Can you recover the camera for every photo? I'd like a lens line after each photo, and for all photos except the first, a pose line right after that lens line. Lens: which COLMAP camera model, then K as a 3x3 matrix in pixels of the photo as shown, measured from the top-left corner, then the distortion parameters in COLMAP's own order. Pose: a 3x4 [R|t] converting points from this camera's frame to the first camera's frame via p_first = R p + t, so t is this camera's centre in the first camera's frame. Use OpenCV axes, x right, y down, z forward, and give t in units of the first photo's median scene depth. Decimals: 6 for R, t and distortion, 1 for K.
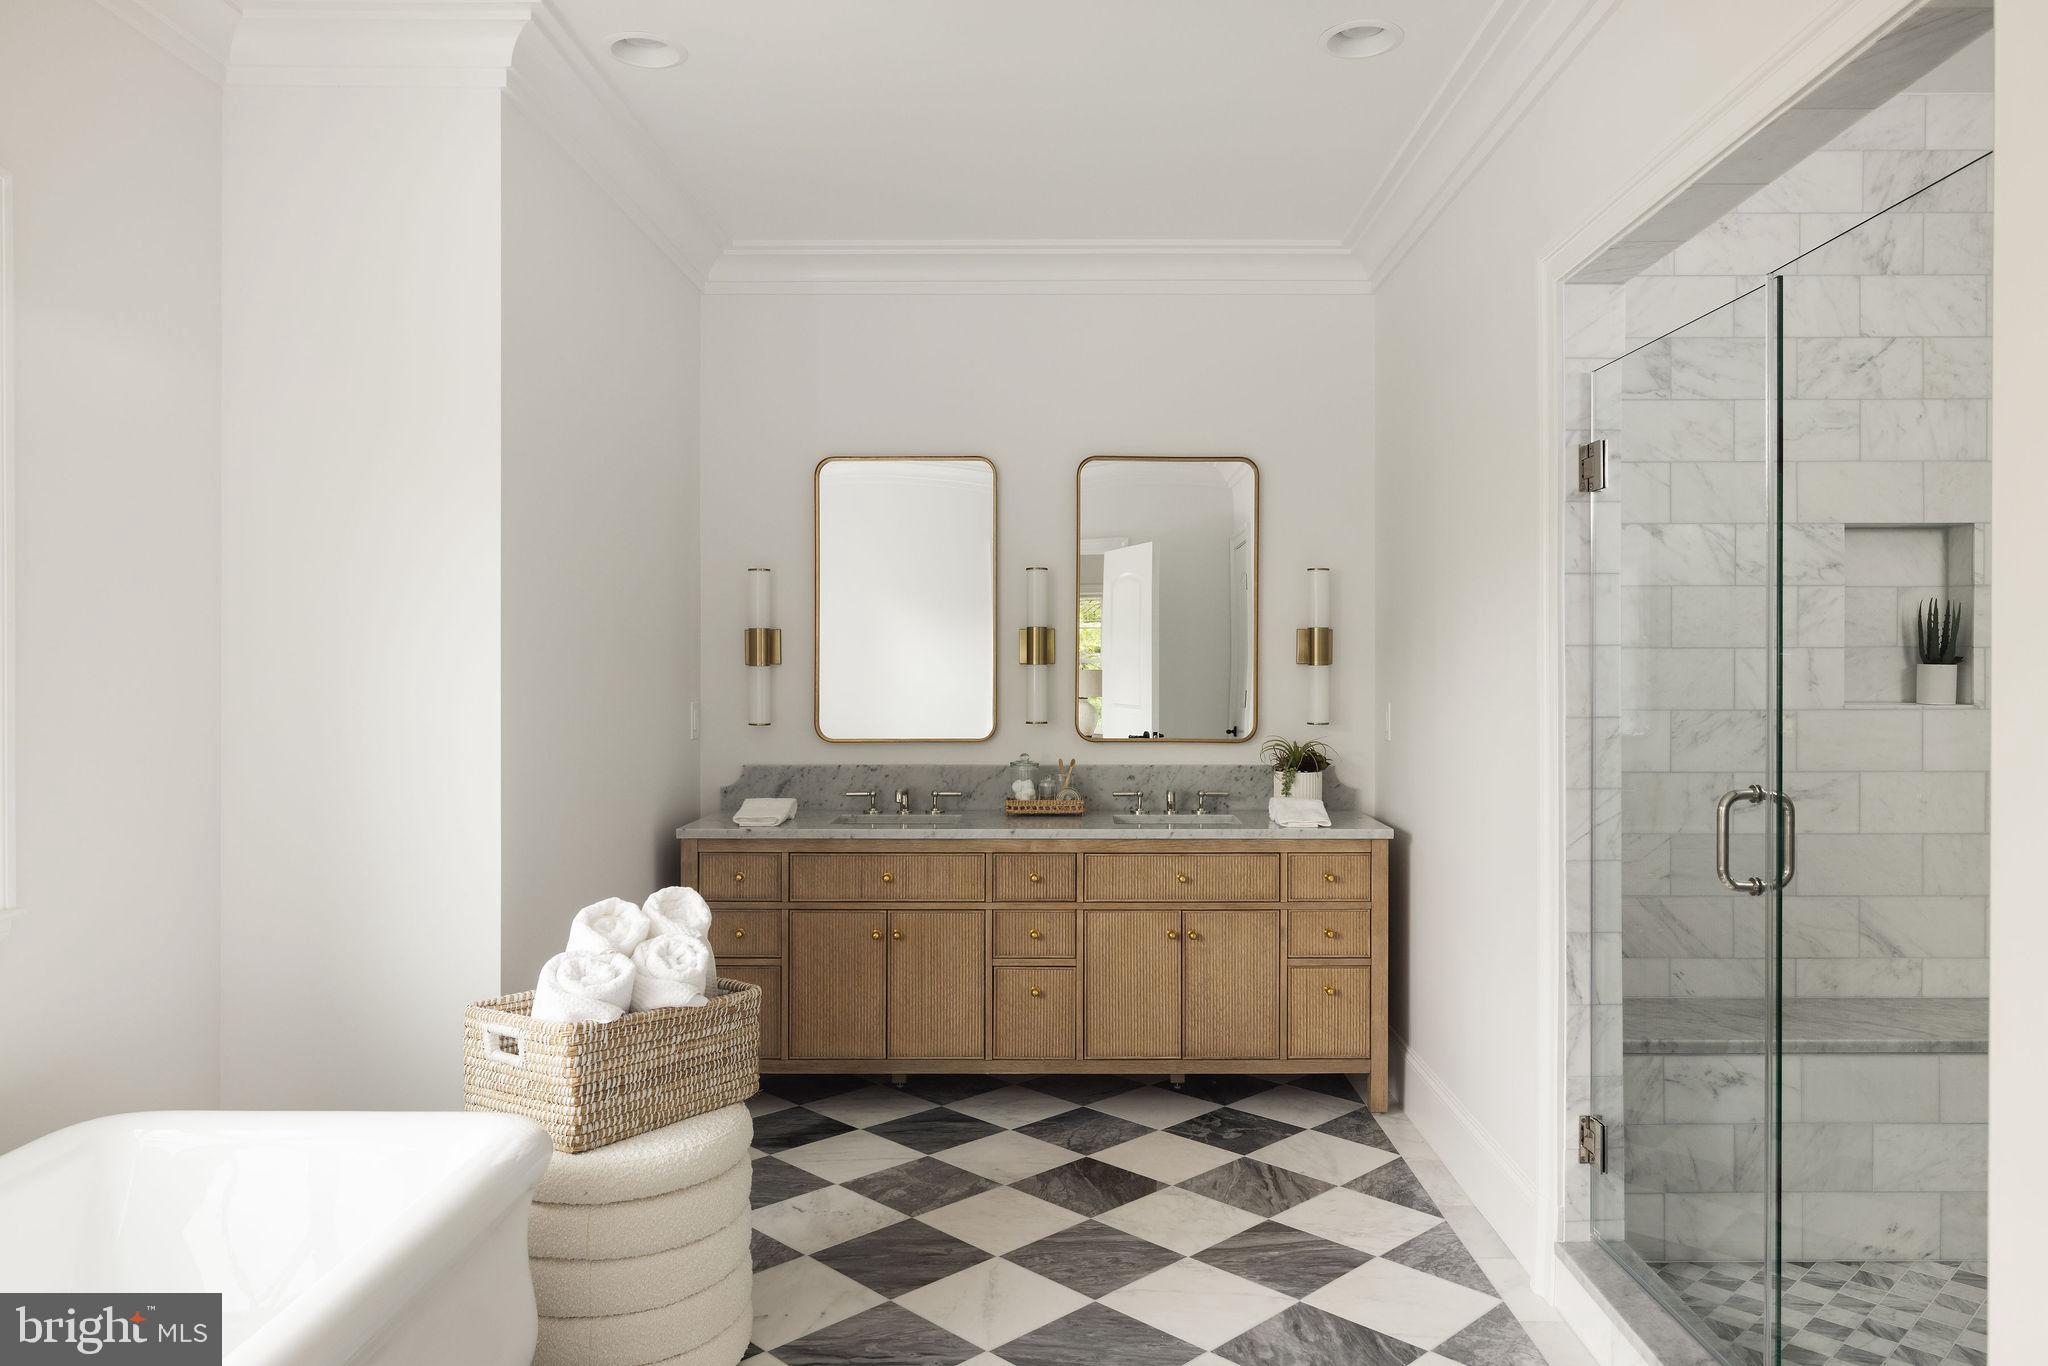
lens RADIAL K [[1374.5, 0, 1026.3], [0, 1374.5, 678.5], [0, 0, 1]] dist [0.005956, 0.001882]
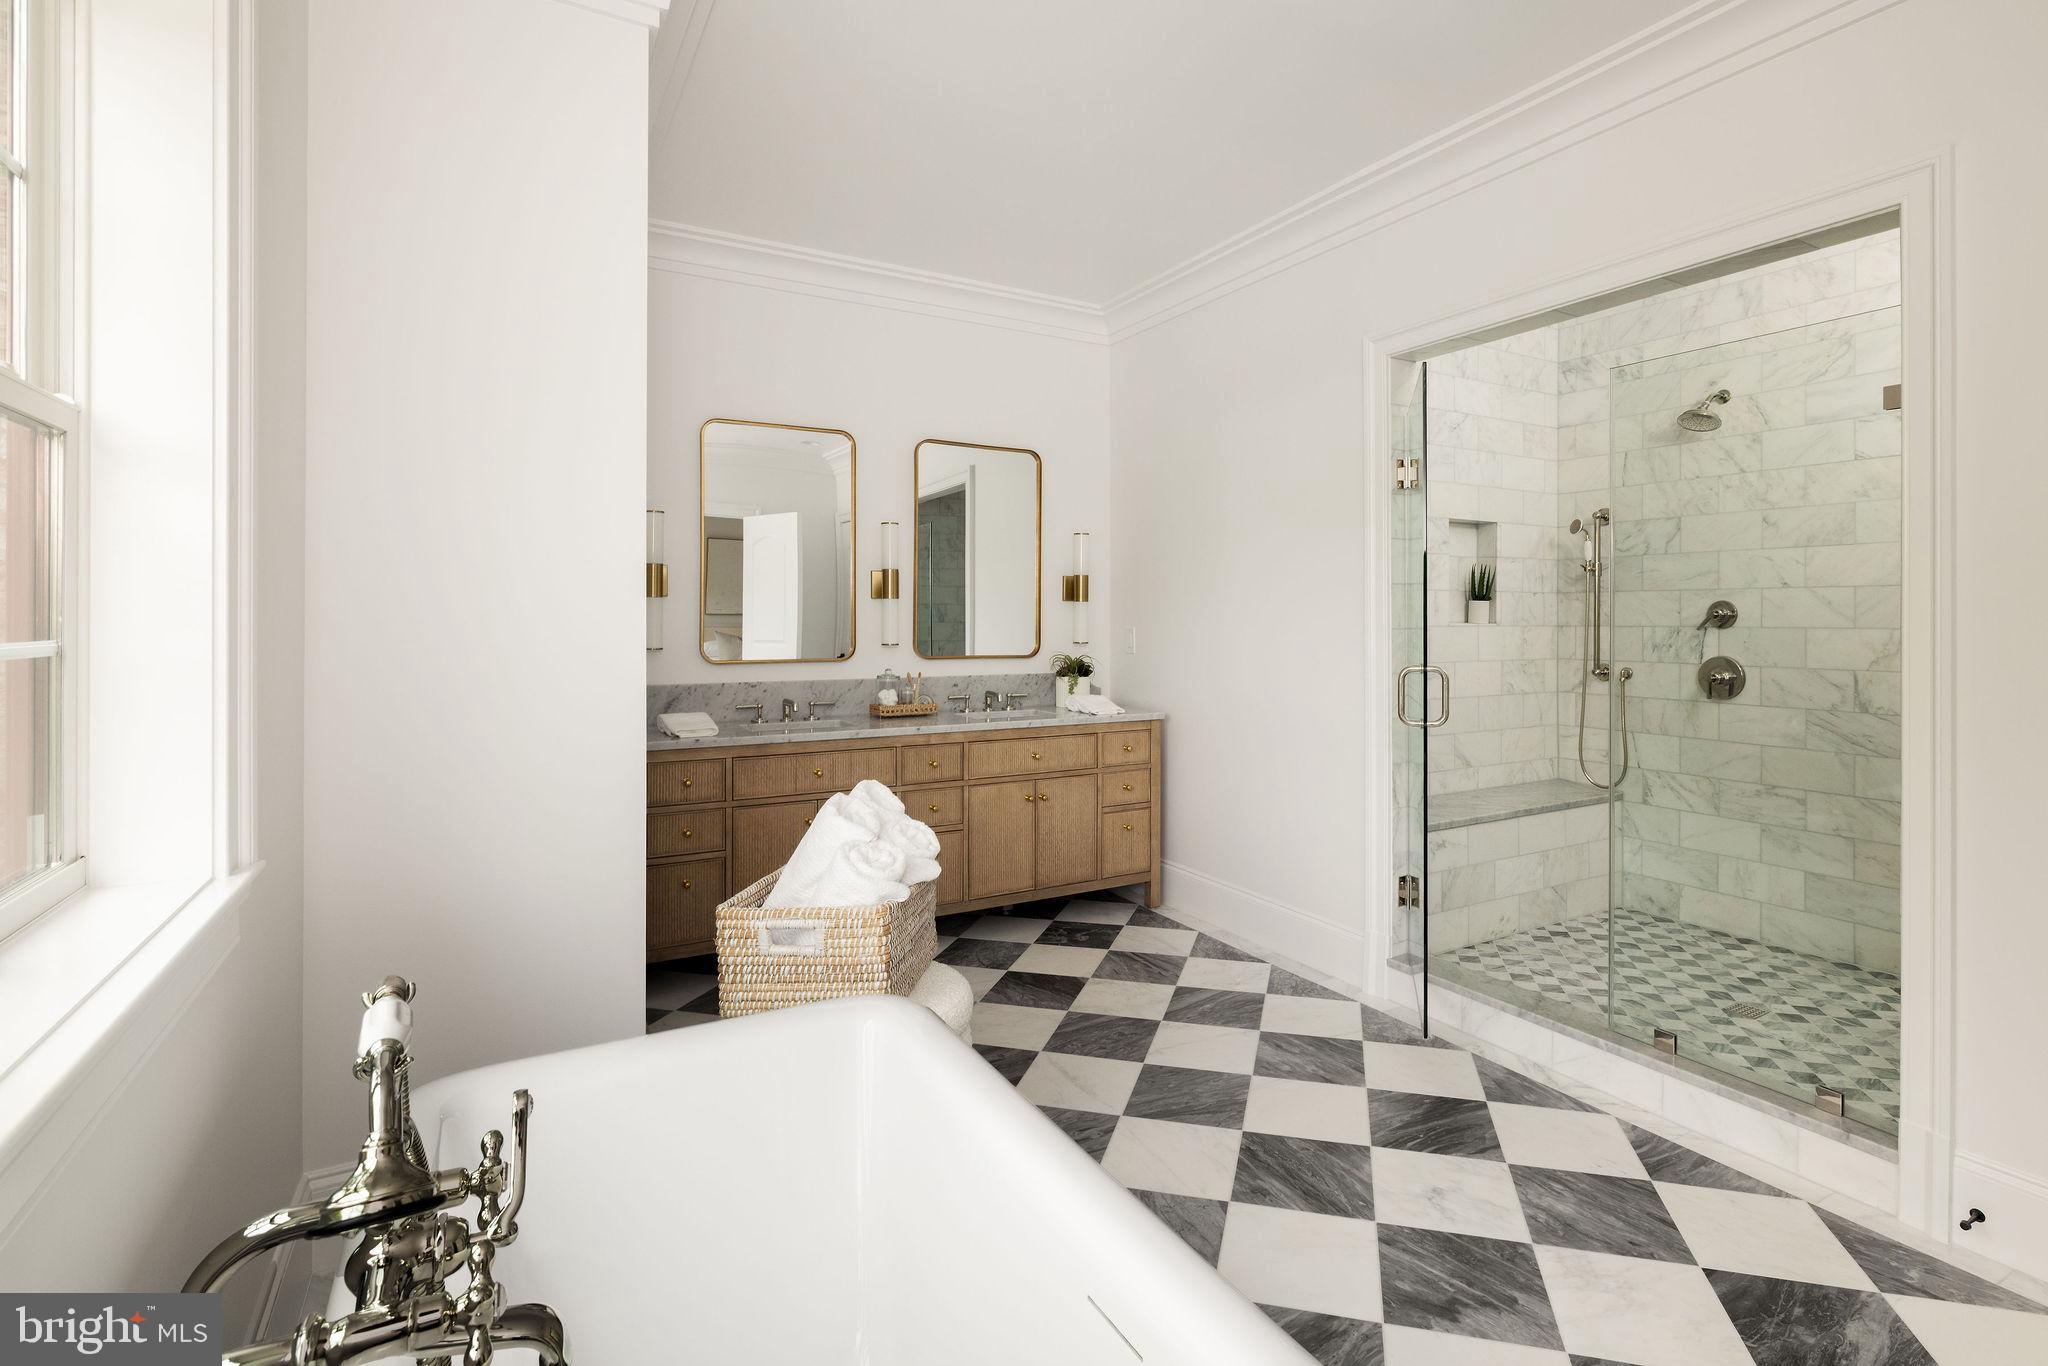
lens RADIAL K [[981.5, 0, 1111.1], [0, 981.5, 620.9], [0, 0, 1]] dist [-0.006048, -0.000011]
pose [[0.857088, 0.000100, 0.515170, -0.321025], [0.001549, 0.999995, -0.002770, 0.014750], [-0.515168, 0.003172, 0.857083, 0.131158]]
